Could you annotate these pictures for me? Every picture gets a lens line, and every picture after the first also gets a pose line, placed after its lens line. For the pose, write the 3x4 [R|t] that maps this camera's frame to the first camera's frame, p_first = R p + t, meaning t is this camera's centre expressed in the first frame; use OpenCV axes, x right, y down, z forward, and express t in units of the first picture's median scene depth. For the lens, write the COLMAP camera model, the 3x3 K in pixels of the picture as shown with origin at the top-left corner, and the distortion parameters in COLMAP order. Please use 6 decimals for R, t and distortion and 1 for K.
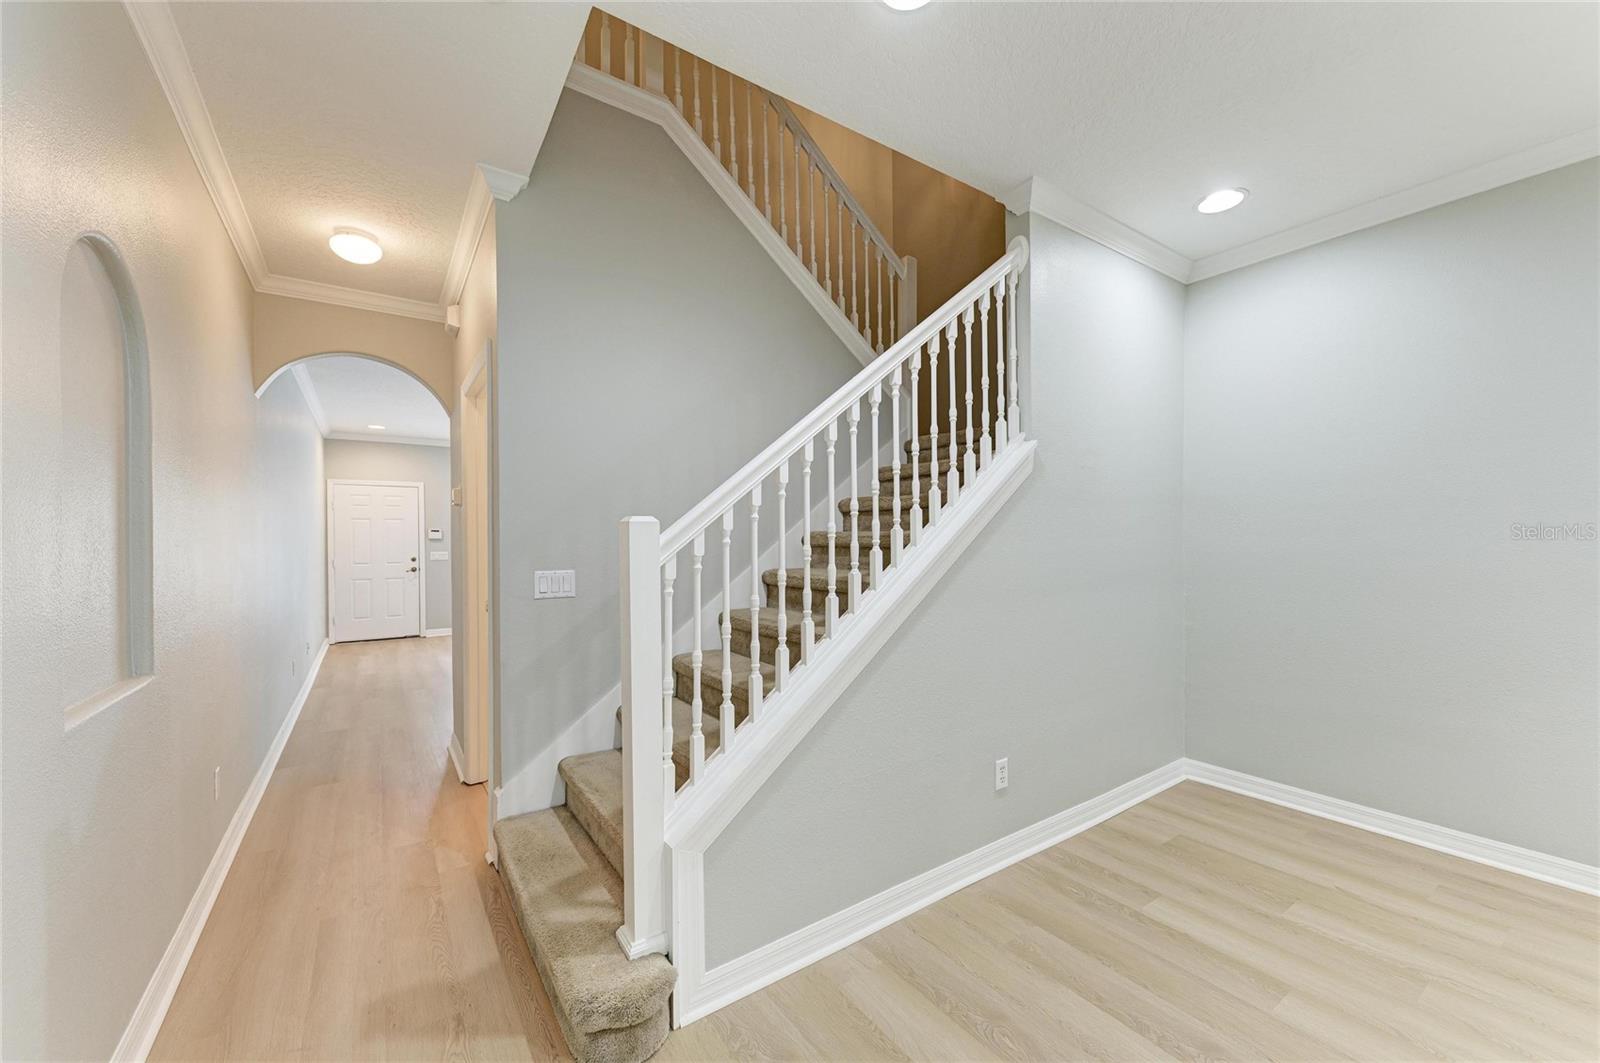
lens RADIAL K [[612.4, 0, 809.0], [0, 612.4, 538.7], [0, 0, 1]] dist [0.000386, -0.000376]
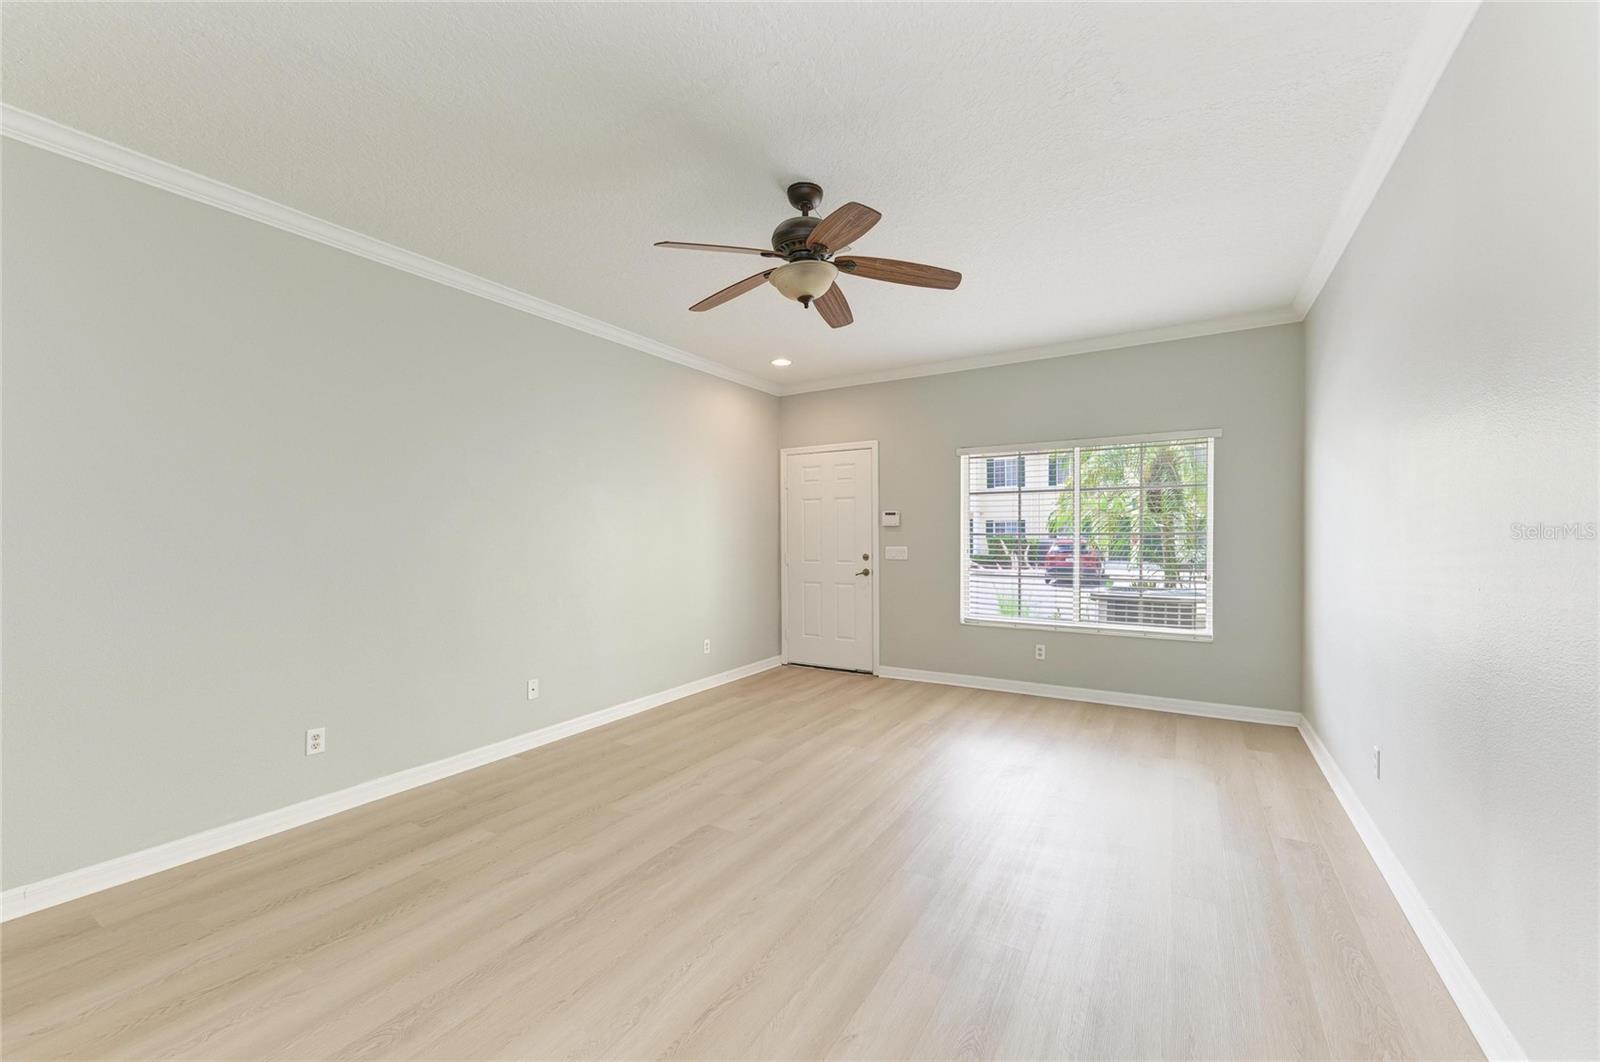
lens RADIAL K [[626.1, 0, 823.2], [0, 626.1, 535.0], [0, 0, 1]] dist [0.000866, -0.000080]
pose [[0.417979, 0.008937, -0.908413, -0.058209], [0.002349, 0.999938, 0.010919, 0.002796], [0.908454, -0.006698, 0.417932, 0.837518]]
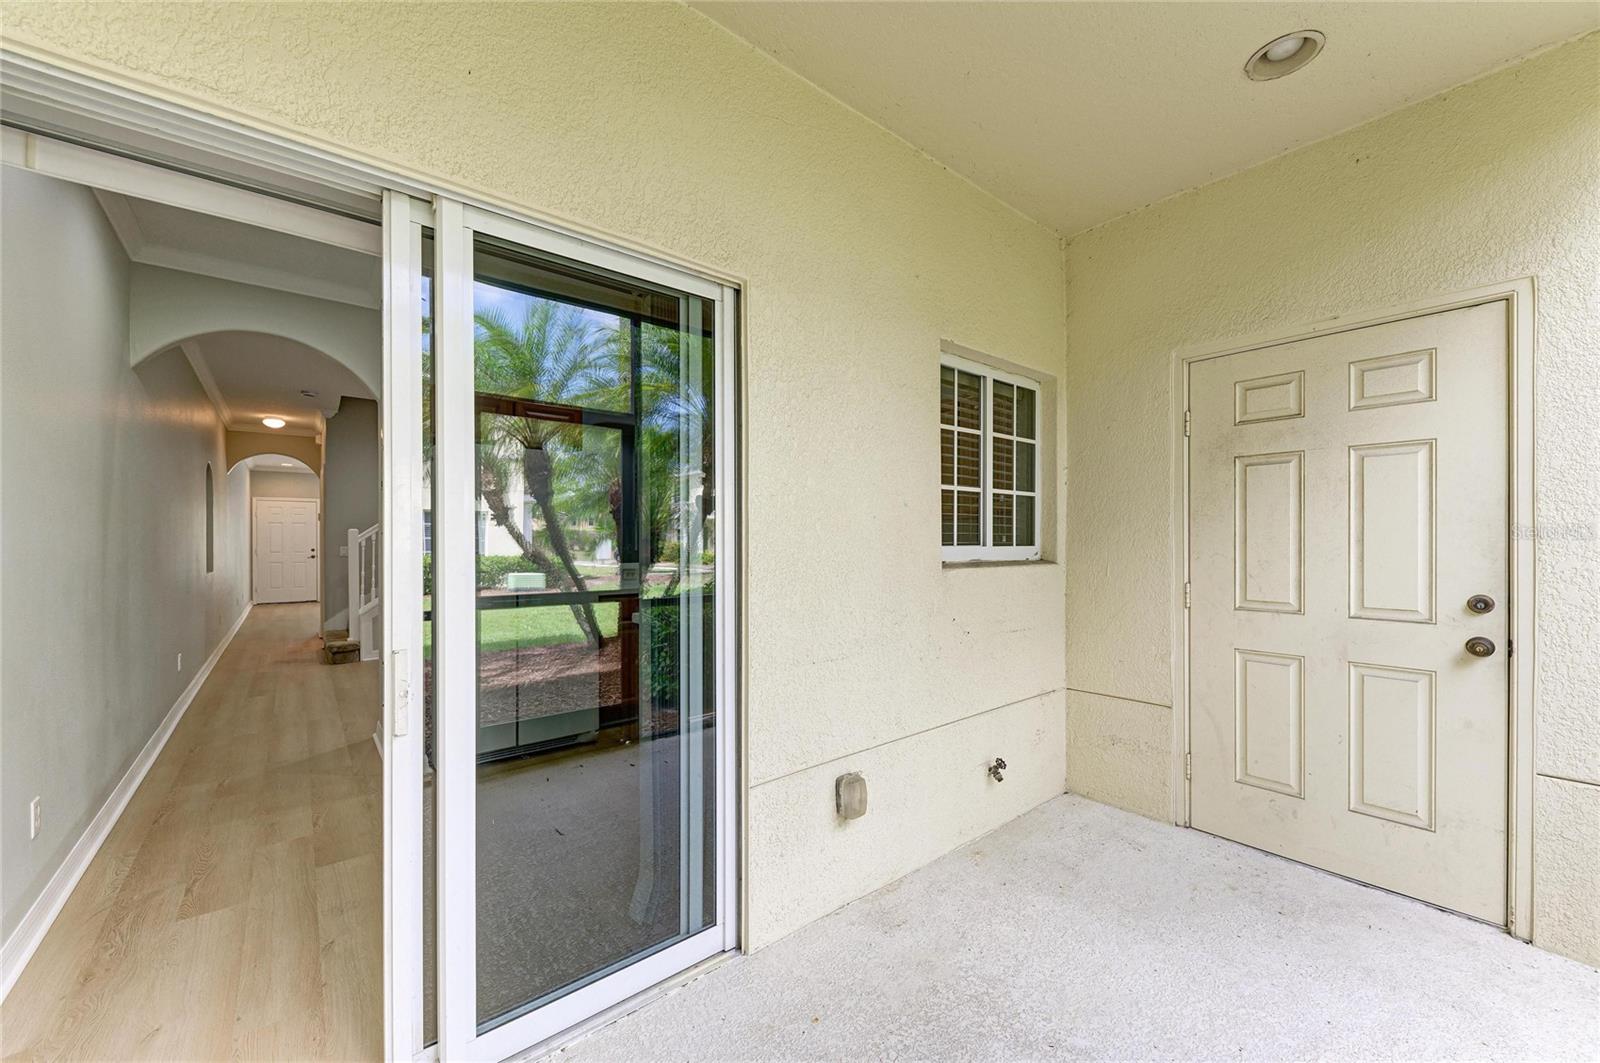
lens RADIAL K [[611.3, 0, 804.8], [0, 611.3, 534.7], [0, 0, 1]] dist [0.001273, -0.000302]
pose [[0.996718, 0.002791, 0.080907, 0.541442], [-0.002244, 0.999974, -0.006852, 0.004874], [-0.080924, 0.006647, 0.996698, -0.738024]]
